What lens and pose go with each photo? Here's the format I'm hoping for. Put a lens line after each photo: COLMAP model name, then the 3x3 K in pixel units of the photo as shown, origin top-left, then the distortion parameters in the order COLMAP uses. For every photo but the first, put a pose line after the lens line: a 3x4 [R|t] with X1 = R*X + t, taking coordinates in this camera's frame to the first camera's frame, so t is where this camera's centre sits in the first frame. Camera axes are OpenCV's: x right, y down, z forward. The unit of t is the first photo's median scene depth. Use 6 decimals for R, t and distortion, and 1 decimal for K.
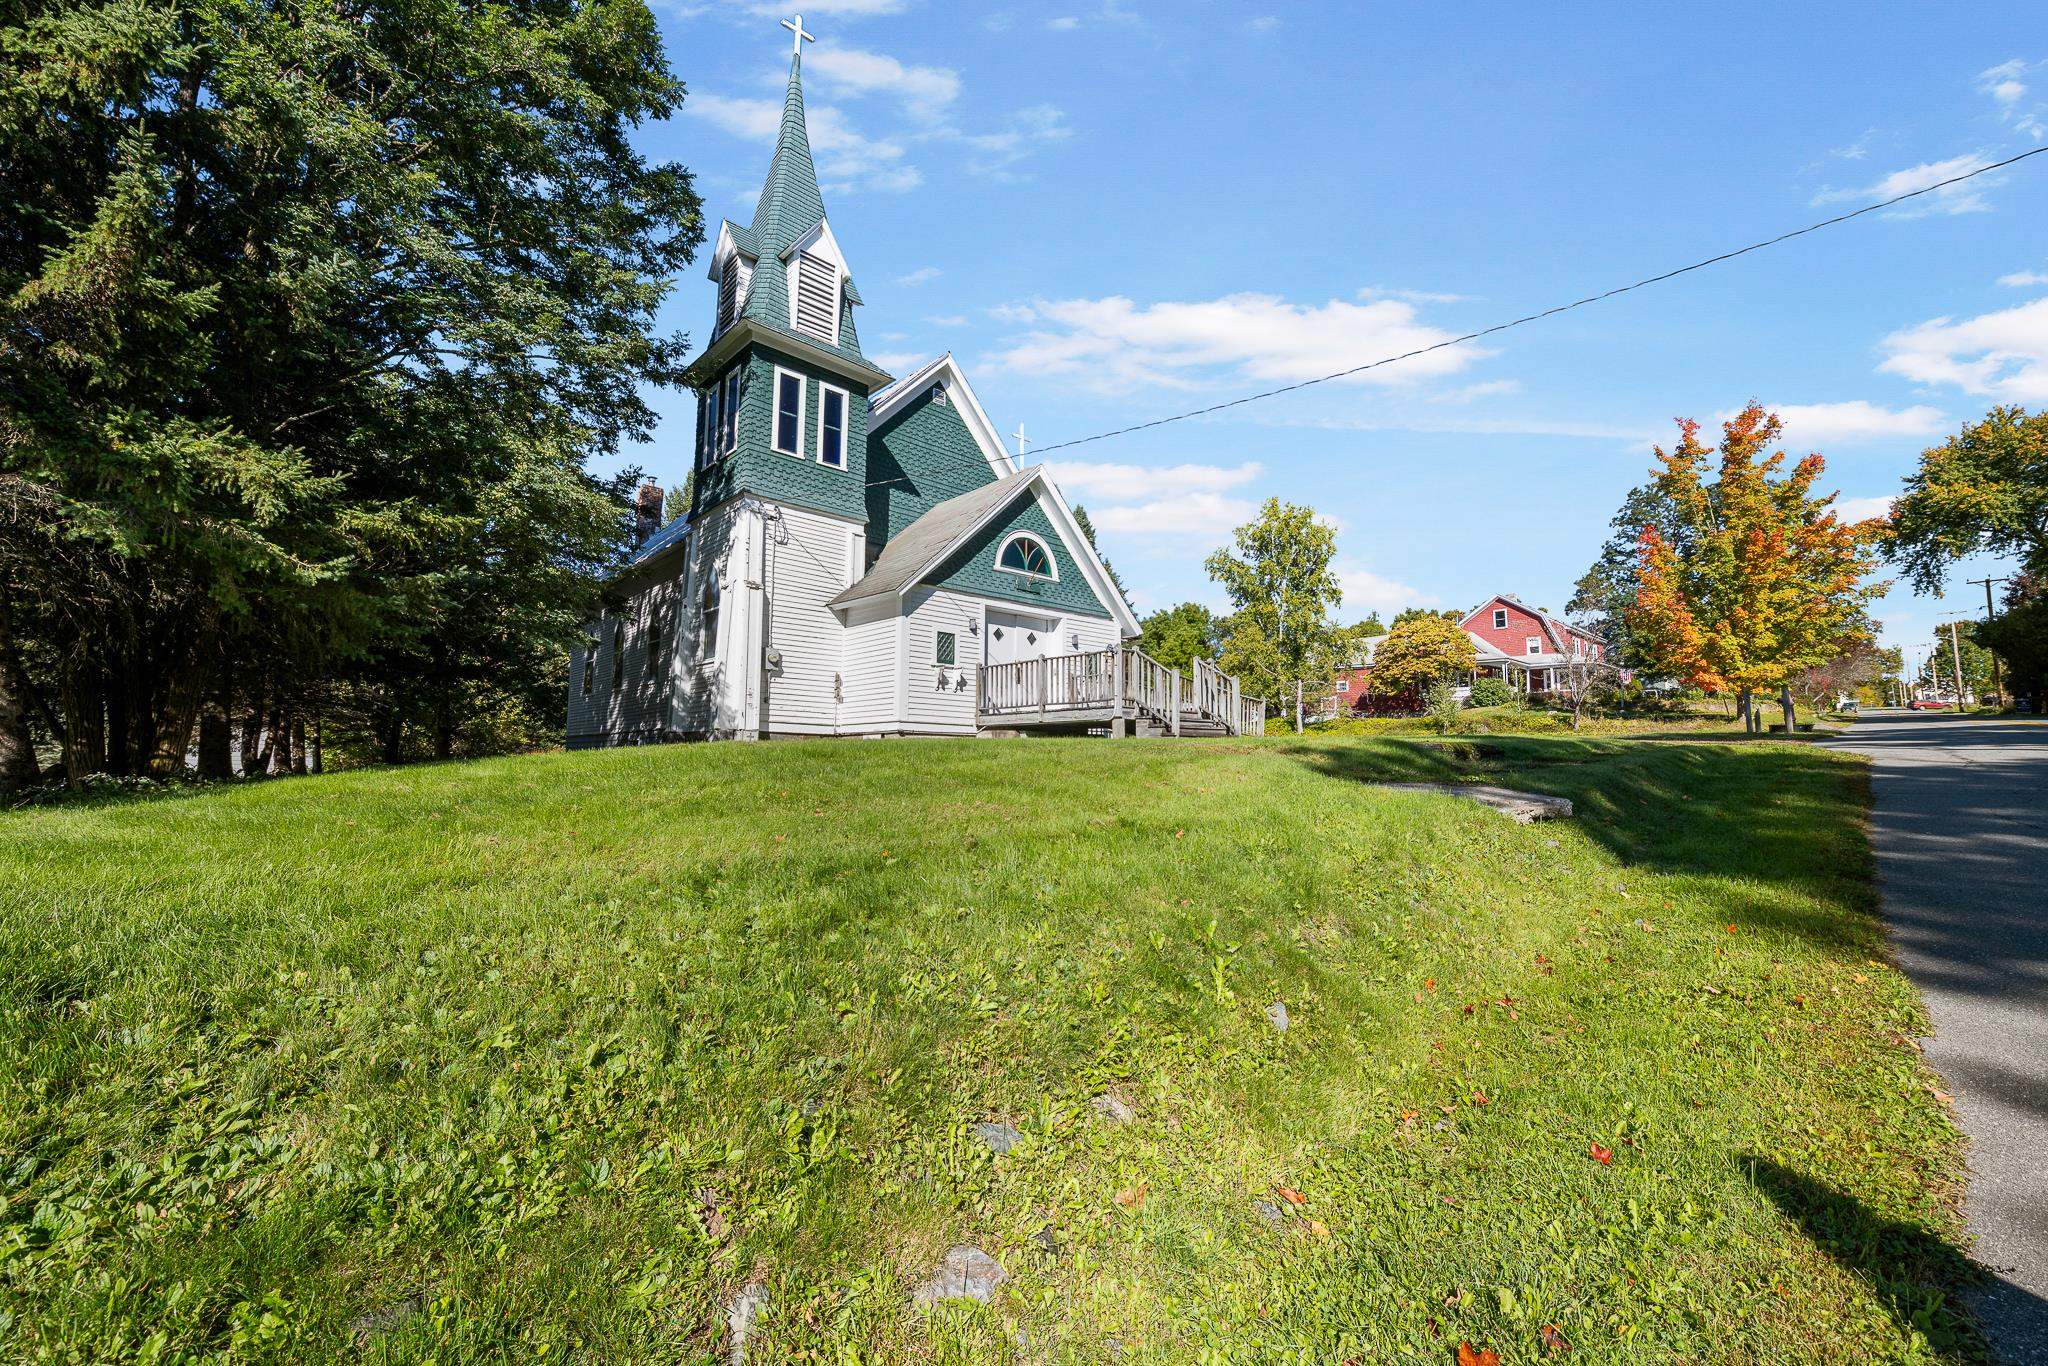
lens RADIAL K [[810.9, 0, 1024.0], [0, 810.9, 683.0], [0, 0, 1]] dist [-0.008742, -0.000134]
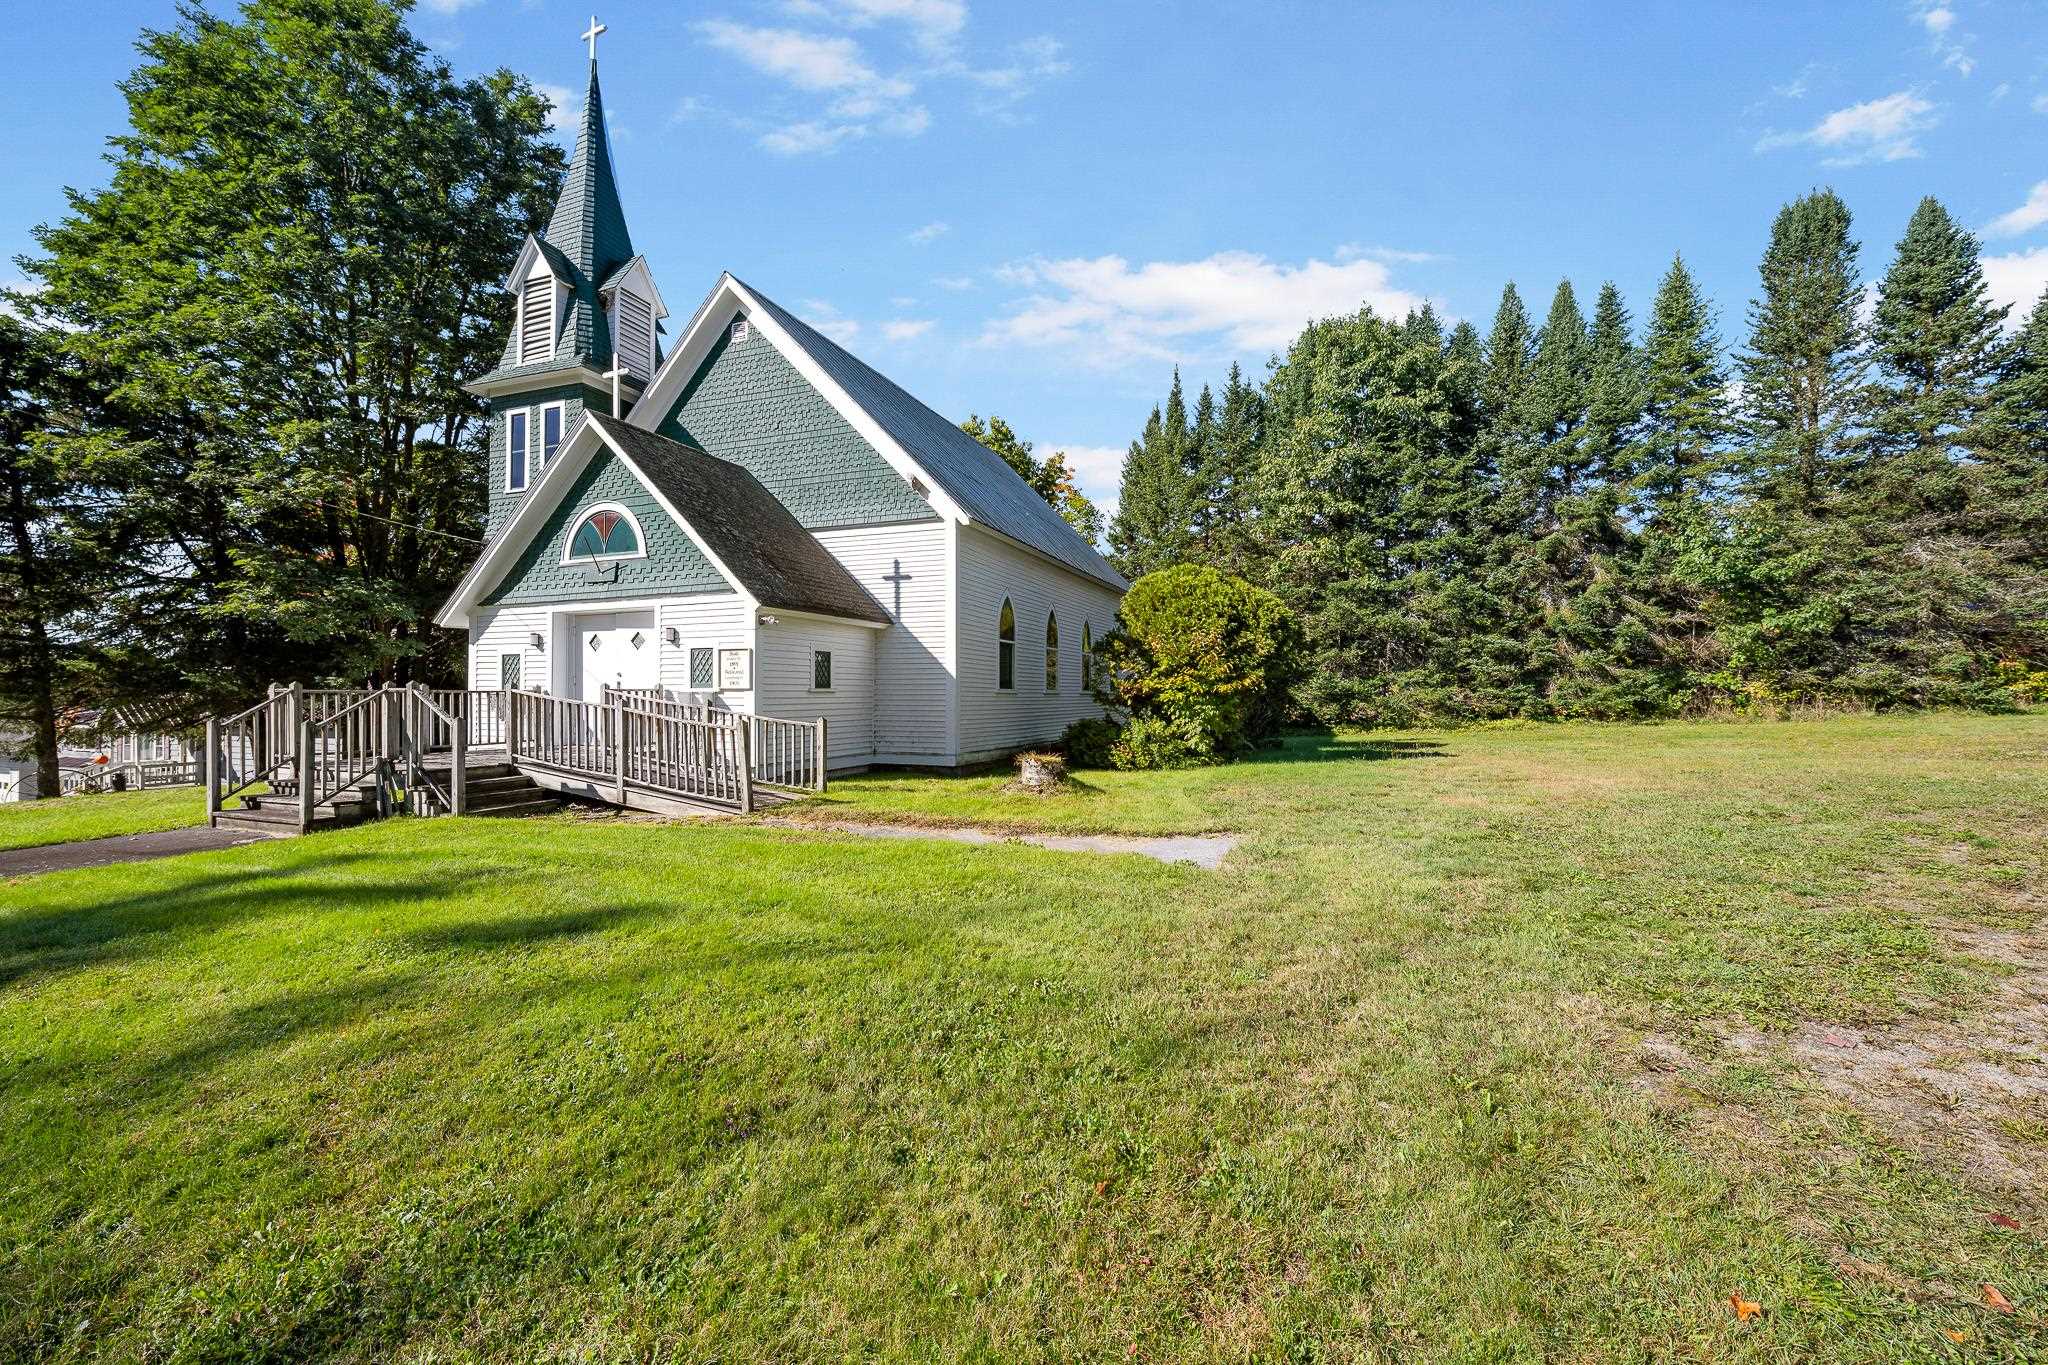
lens RADIAL K [[810.9, 0, 1024.0], [0, 810.9, 682.5], [0, 0, 1]] dist [-0.008742, -0.000134]
pose [[0.438353, -0.010509, -0.898741, 0.878260], [0.092510, 0.995149, 0.033484, -0.007945], [0.894029, -0.097820, 0.437199, 1.032892]]
